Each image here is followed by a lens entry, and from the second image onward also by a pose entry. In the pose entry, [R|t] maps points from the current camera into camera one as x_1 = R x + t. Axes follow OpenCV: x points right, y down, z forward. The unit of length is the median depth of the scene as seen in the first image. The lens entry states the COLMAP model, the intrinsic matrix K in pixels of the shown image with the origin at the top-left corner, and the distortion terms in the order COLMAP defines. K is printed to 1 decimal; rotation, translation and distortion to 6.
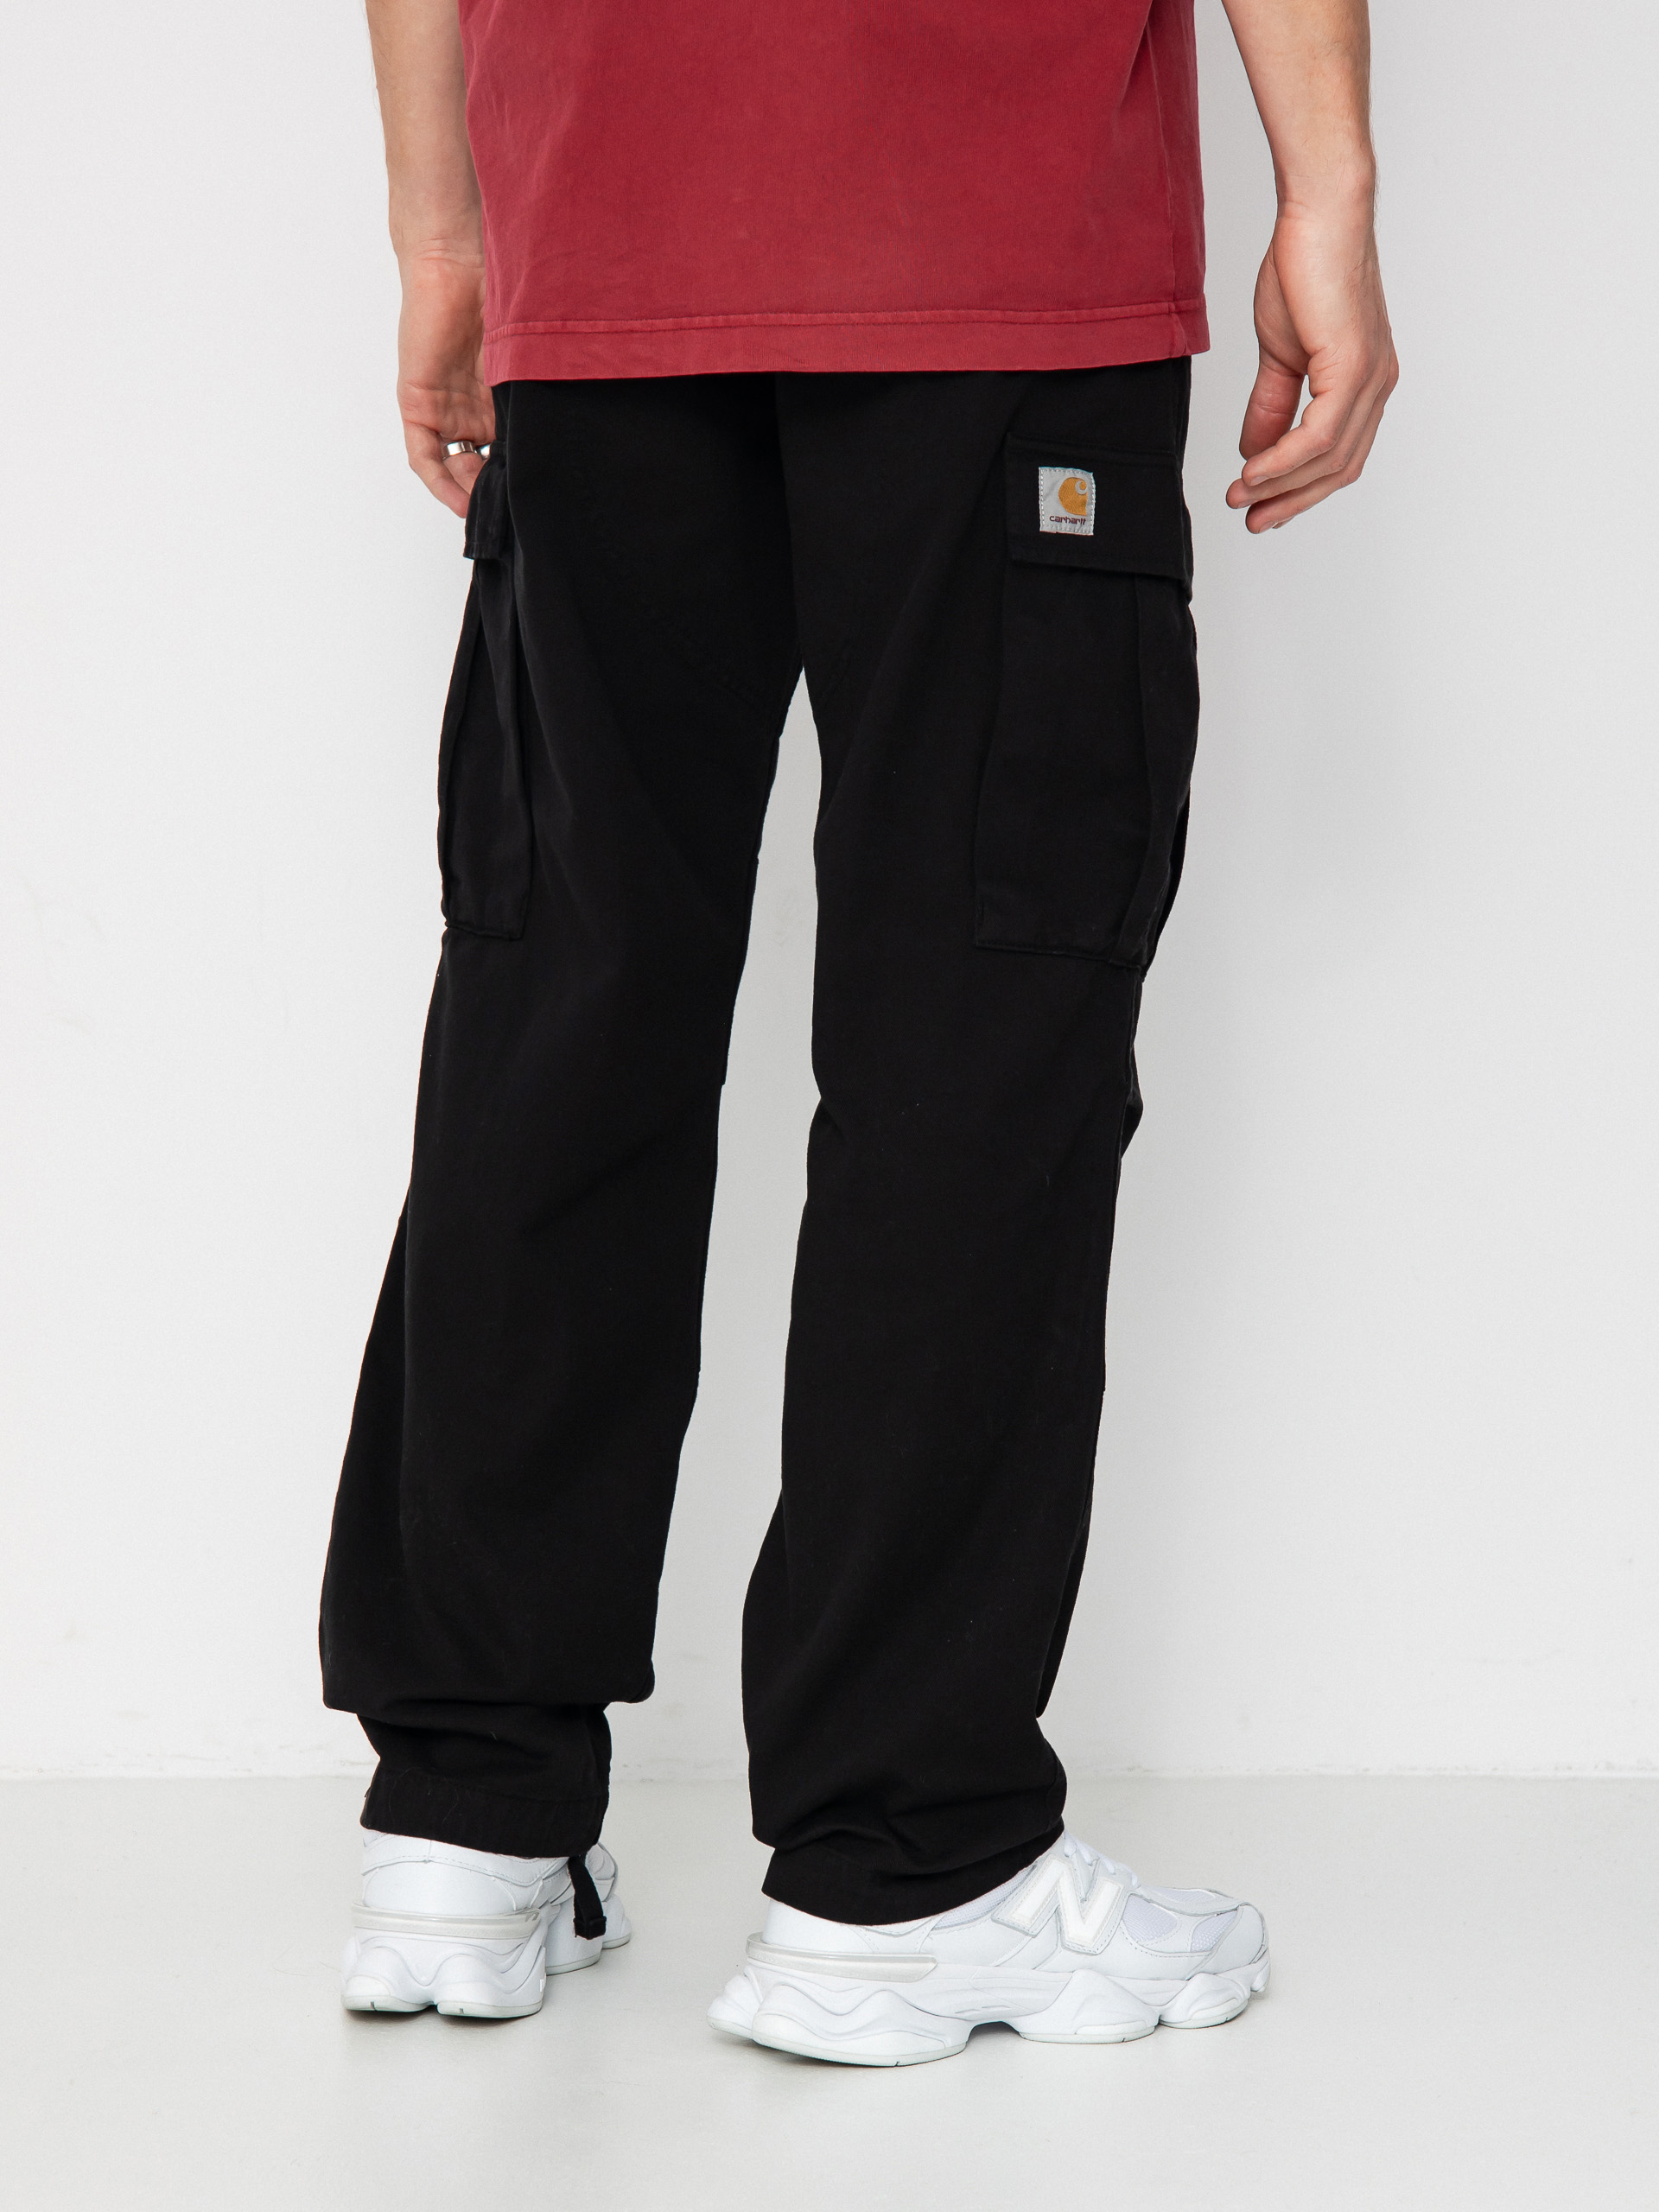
lens RADIAL K [[4412.9, 0, 825.1], [0, 4412.9, 1112.3], [0, 0, 1]] dist [0.211317, 0.000000]
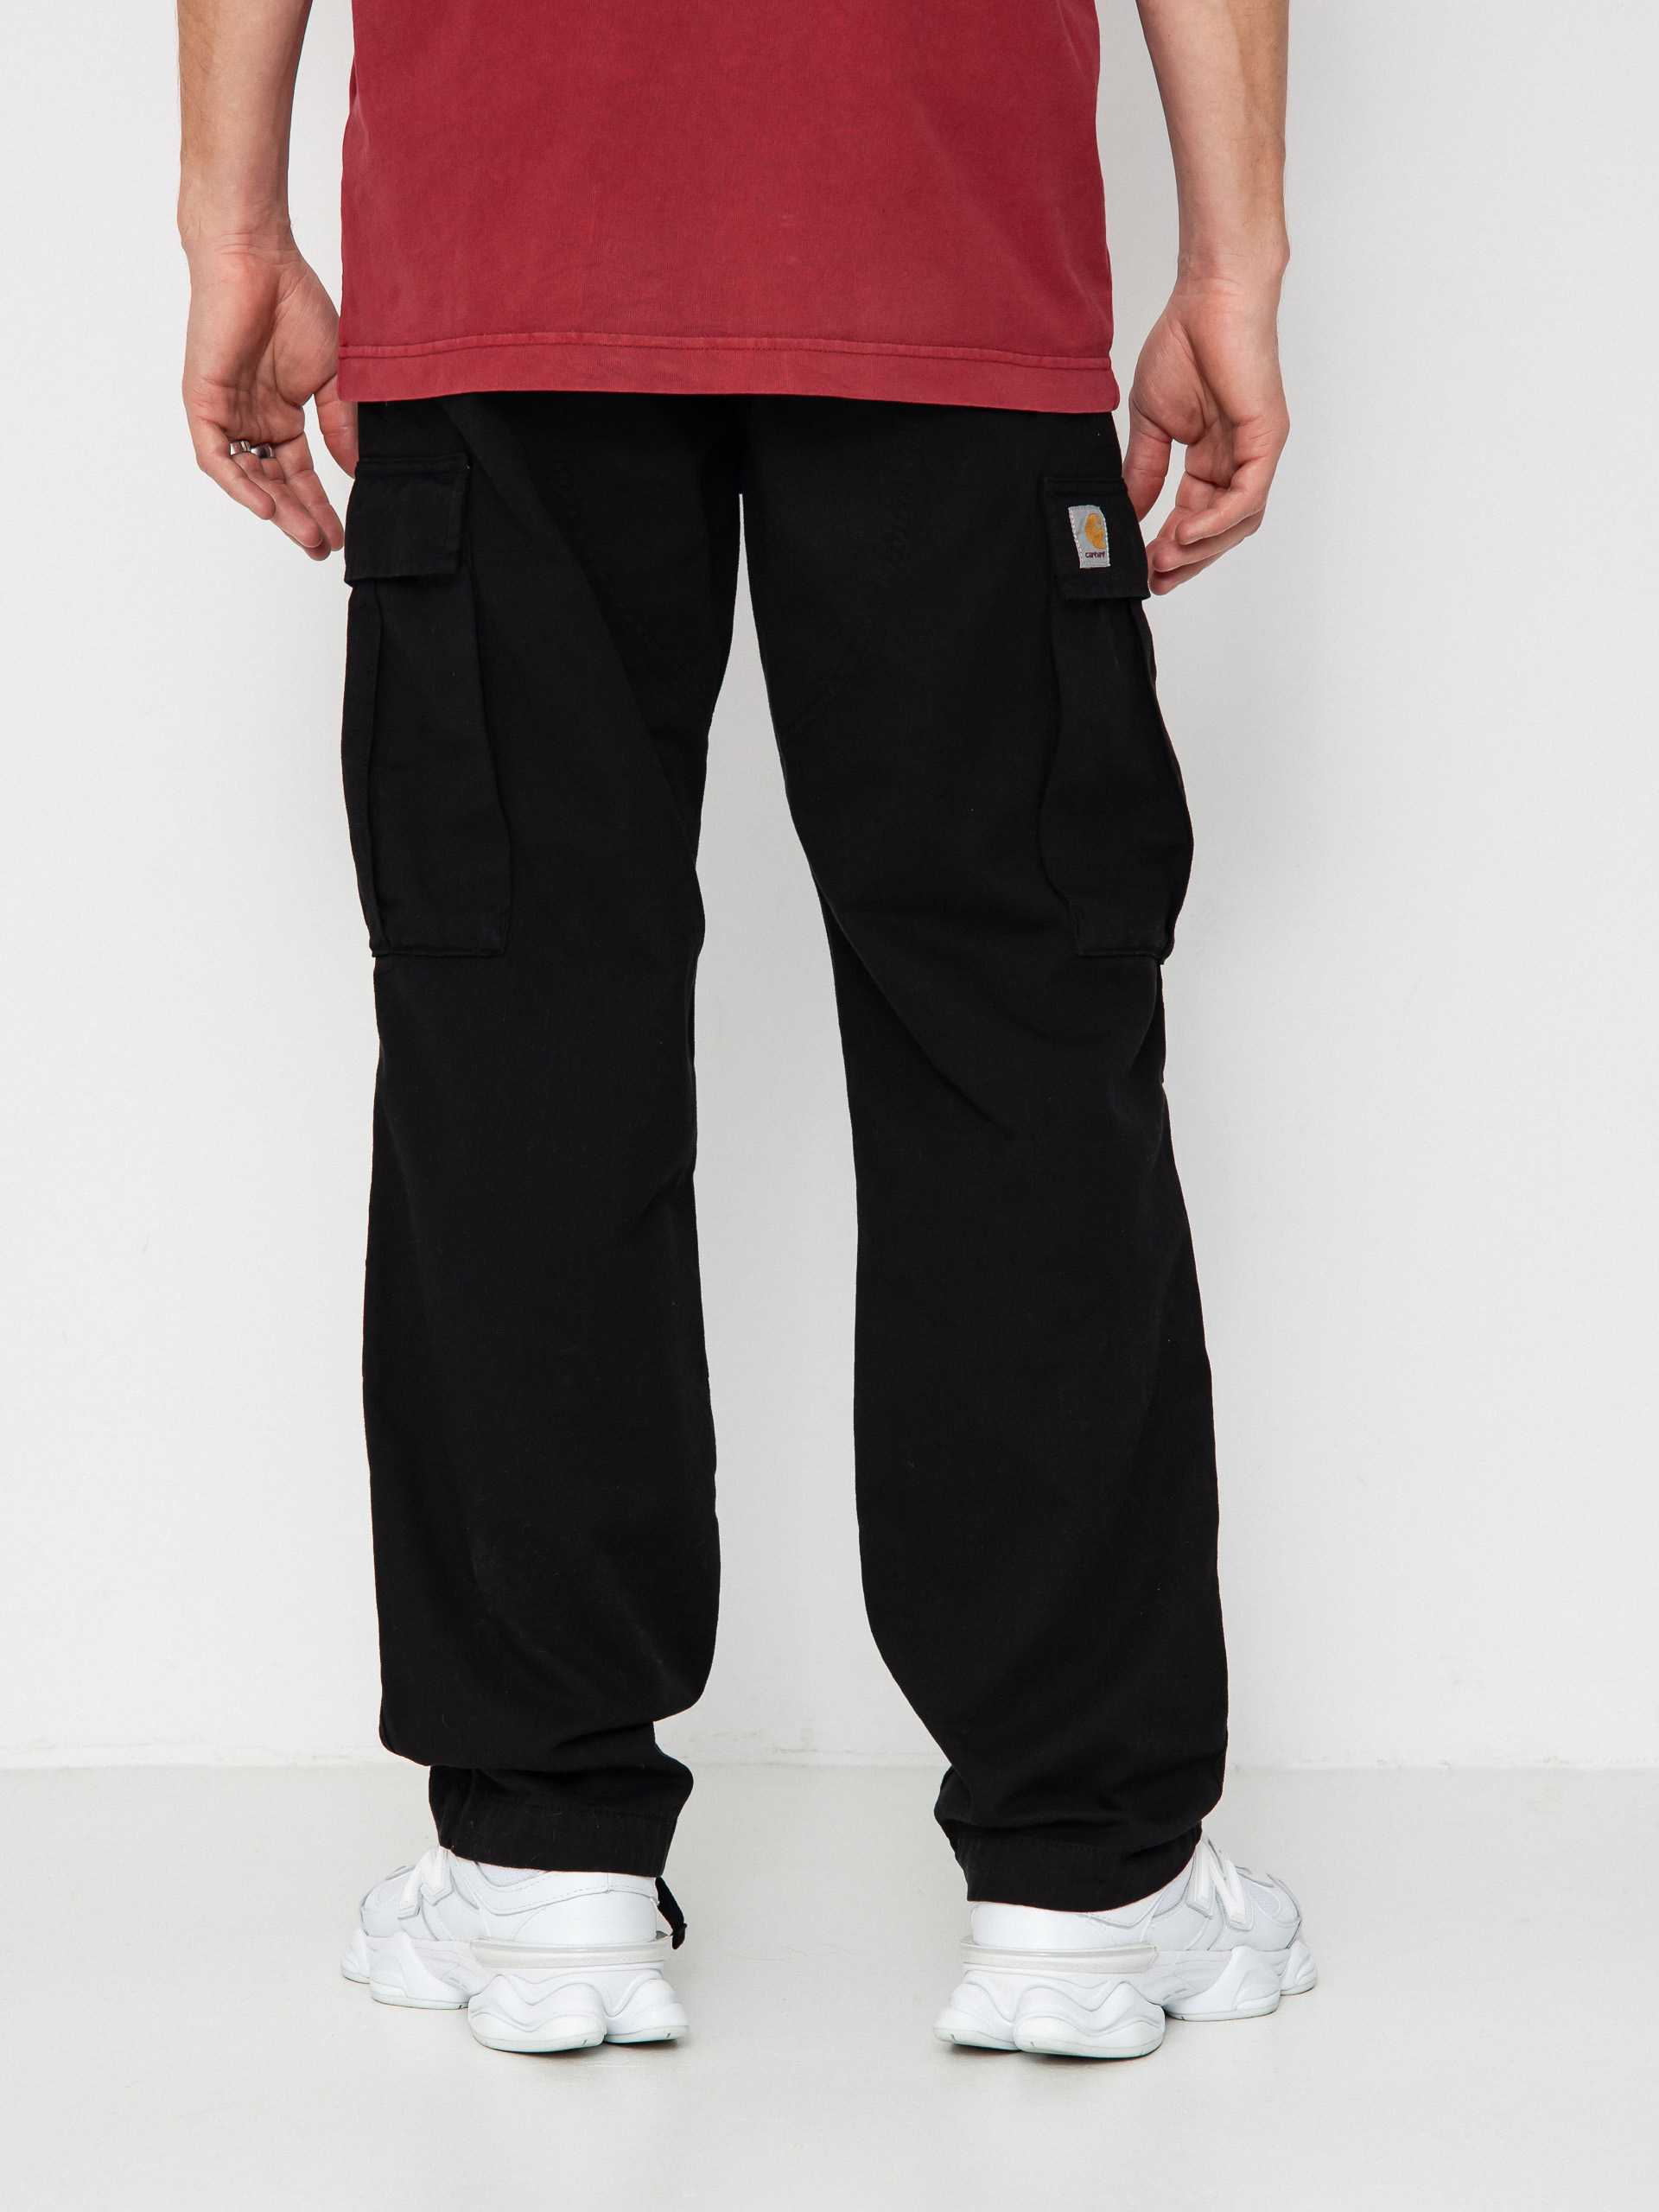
lens RADIAL K [[4412.9, 0, 822.3], [0, 4412.9, 1089.0], [0, 0, 1]] dist [0.211317, 0.000000]
pose [[0.944874, 0.013520, 0.327153, -0.332747], [-0.008085, 0.999806, -0.017968, 0.008161], [-0.327333, 0.014333, 0.944800, 0.049717]]
